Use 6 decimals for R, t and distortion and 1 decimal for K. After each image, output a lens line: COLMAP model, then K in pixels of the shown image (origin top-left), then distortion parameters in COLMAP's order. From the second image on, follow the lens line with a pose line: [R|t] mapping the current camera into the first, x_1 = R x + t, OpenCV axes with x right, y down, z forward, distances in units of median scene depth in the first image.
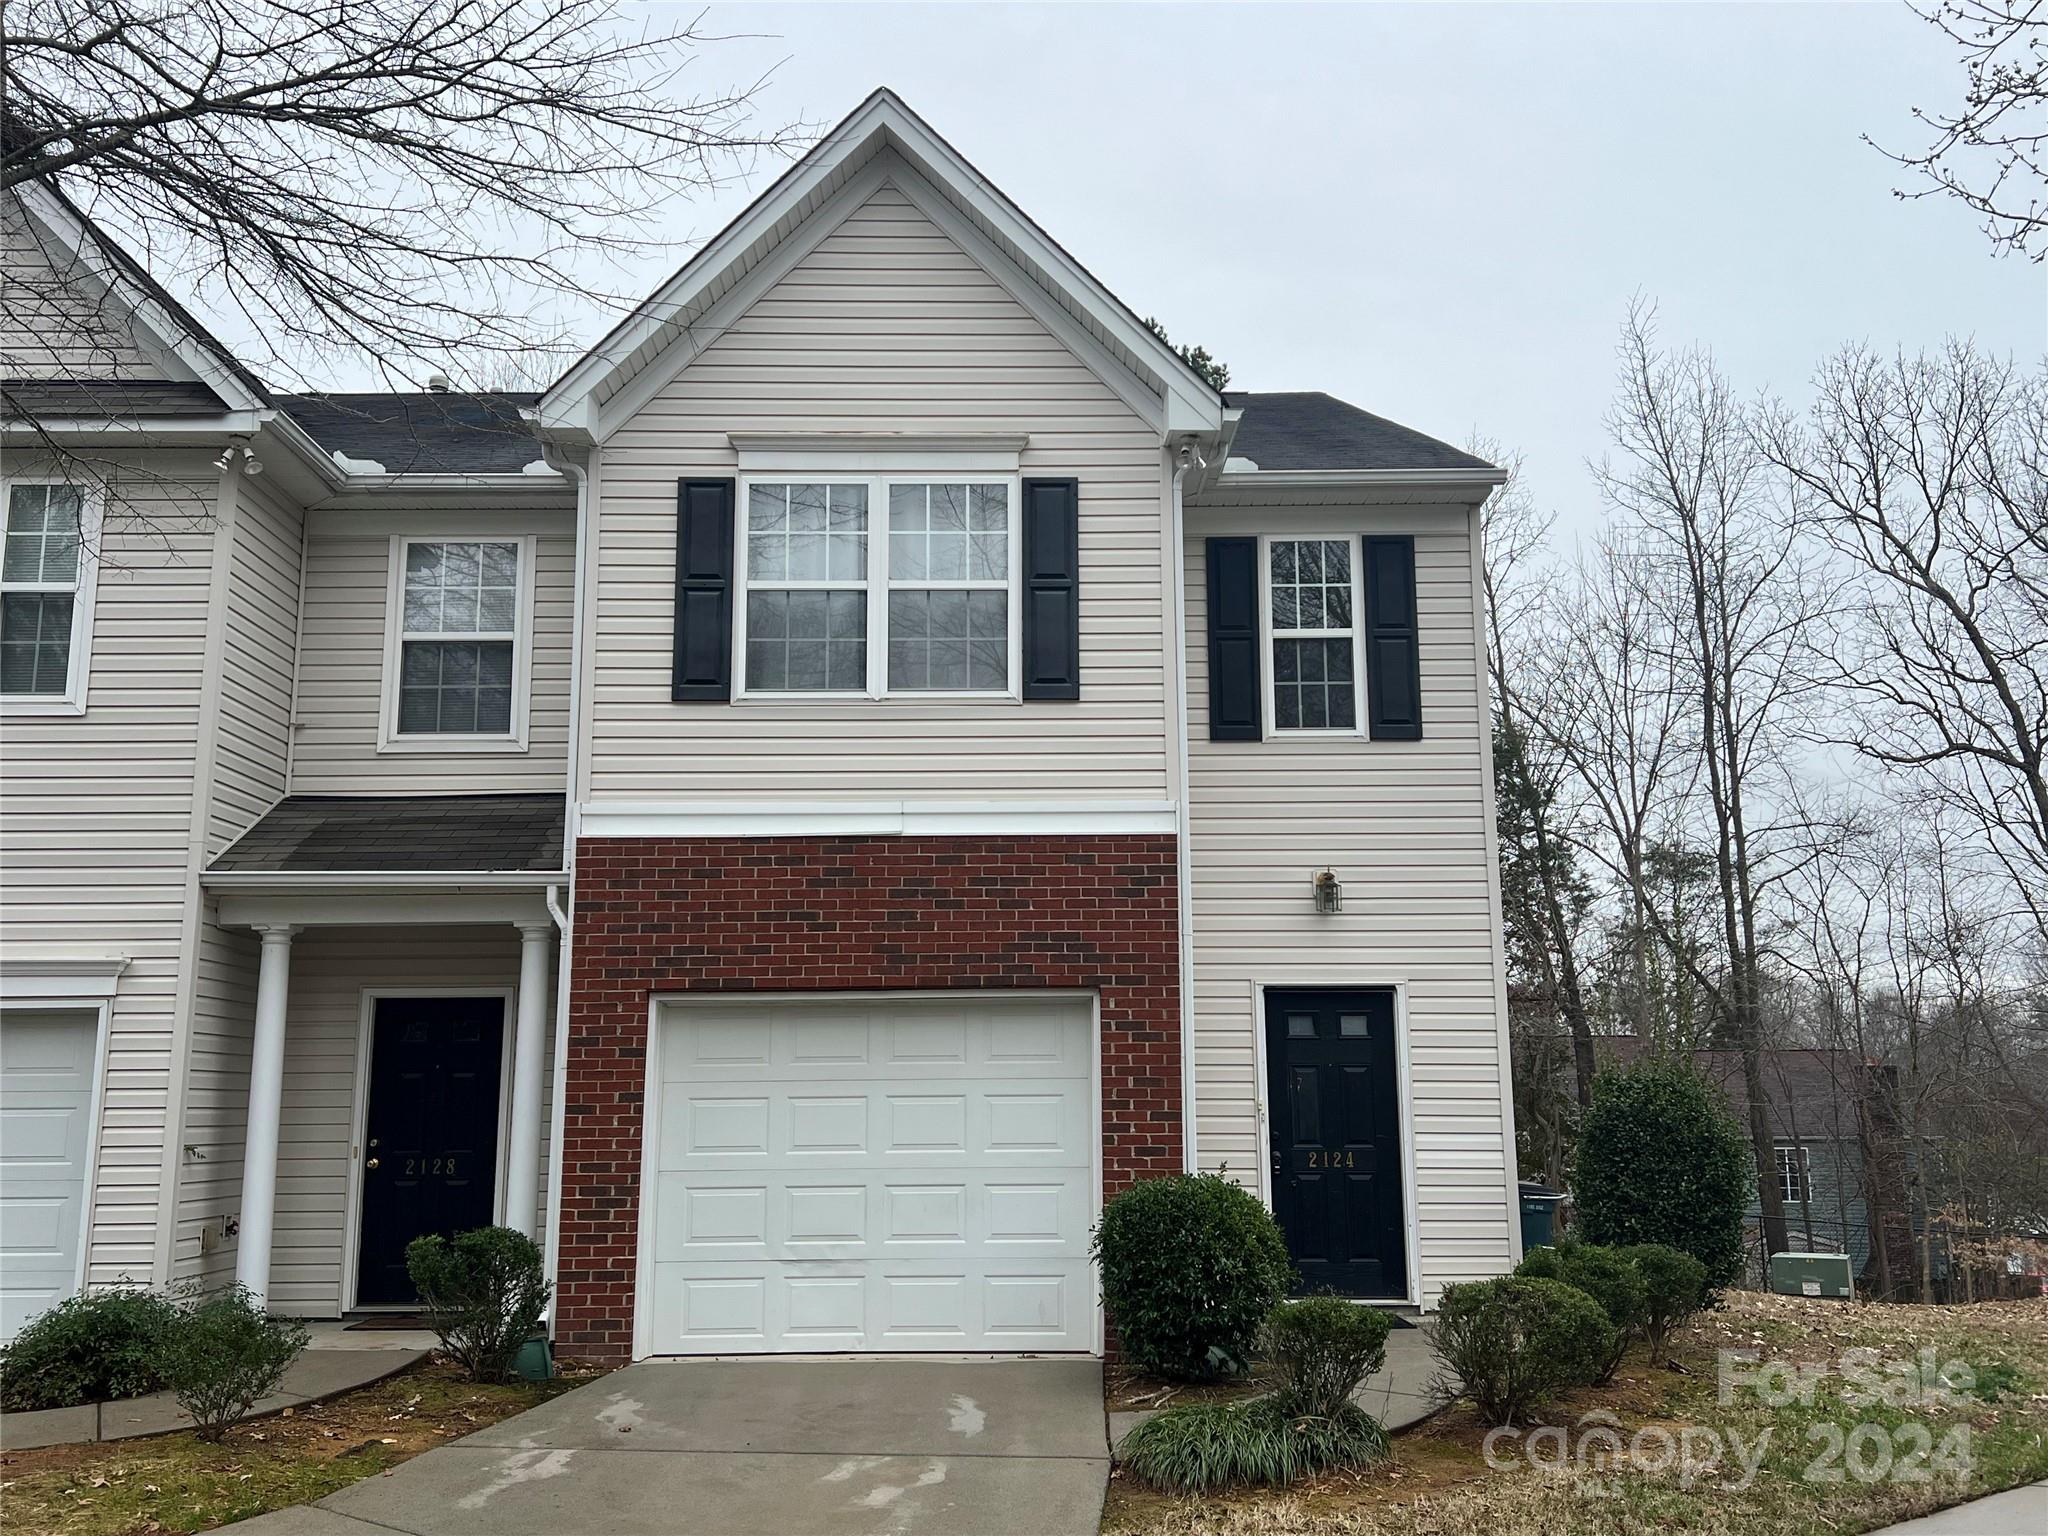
lens RADIAL K [[1812.3, 0, 1027.1], [0, 1812.3, 766.2], [0, 0, 1]] dist [0.125854, -0.021280]
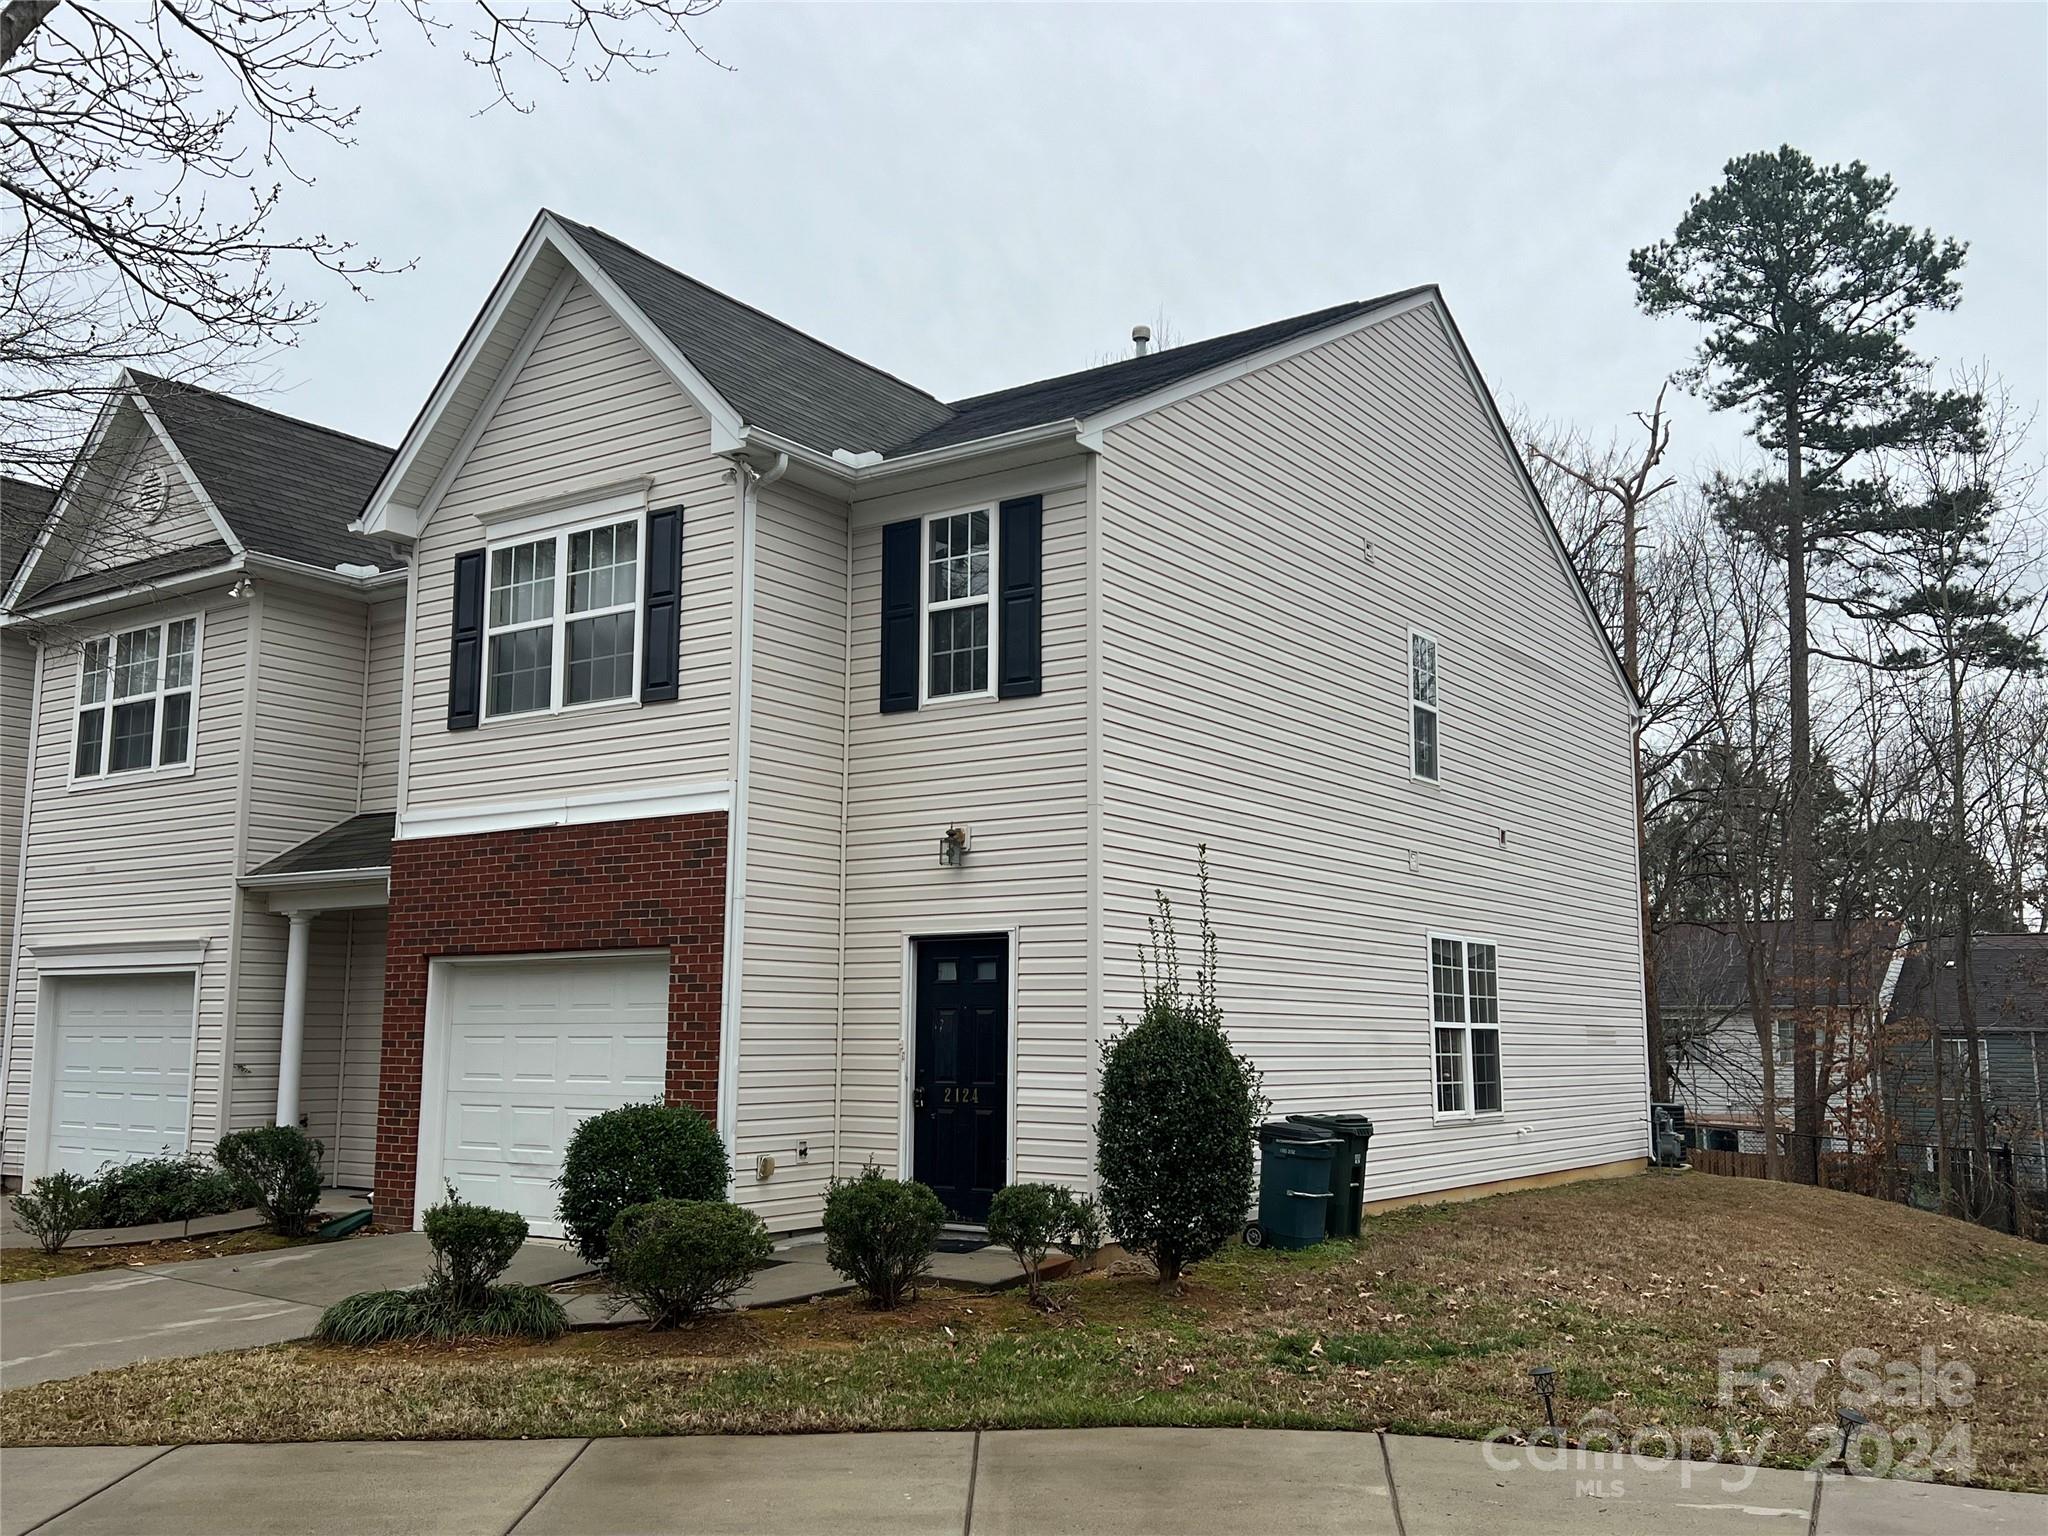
lens RADIAL K [[1812.3, 0, 1031.4], [0, 1812.3, 780.5], [0, 0, 1]] dist [0.125854, -0.021280]
pose [[0.813579, -0.070735, -0.577135, 0.875331], [0.099241, 0.994901, 0.017960, 0.016511], [0.572922, -0.071887, 0.816451, 0.170884]]
